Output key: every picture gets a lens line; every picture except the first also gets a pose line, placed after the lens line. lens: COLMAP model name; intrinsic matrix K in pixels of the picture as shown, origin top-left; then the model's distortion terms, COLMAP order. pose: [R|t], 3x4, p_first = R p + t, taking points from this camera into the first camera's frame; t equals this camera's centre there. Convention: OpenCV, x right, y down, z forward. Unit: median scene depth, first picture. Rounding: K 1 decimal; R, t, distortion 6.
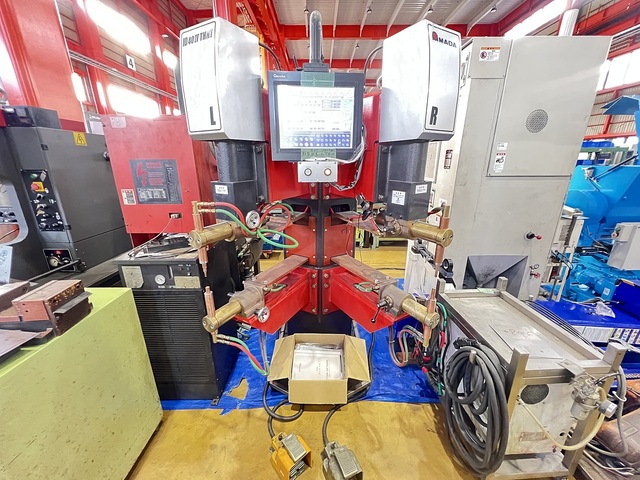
lens RADIAL K [[256.0, 0, 320.0], [0, 256.0, 240.0], [0, 0, 1]] dist [0.000041, 0.000089]
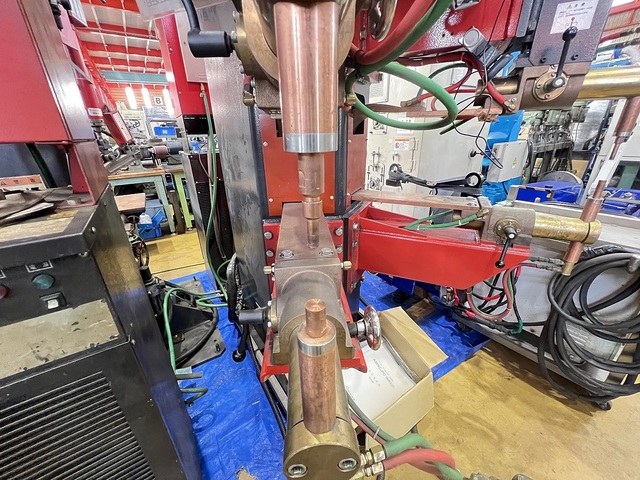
lens RADIAL K [[256.0, 0, 320.0], [0, 256.0, 240.0], [0, 0, 1]] dist [0.000041, 0.000089]
pose [[0.830900, -0.233323, 0.505139, -0.411127], [0.189765, 0.972234, 0.136929, 0.091276], [-0.523062, -0.017917, 0.852106, 0.669164]]
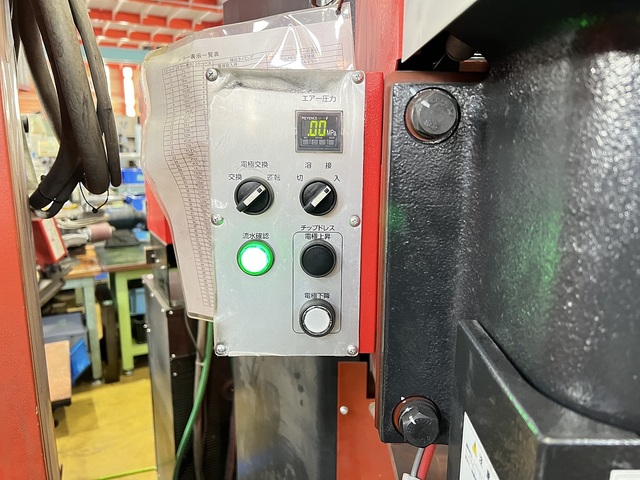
lens RADIAL K [[489.0, 0, 337.9], [0, 489.0, 238.6], [0, 0, 1]] dist [-0.001501, -0.002648]
pose [[0.859848, -0.084295, 0.503544, -0.455922], [0.137041, 0.988188, -0.068584, -0.239416], [-0.491815, 0.127978, 0.861243, 0.701600]]
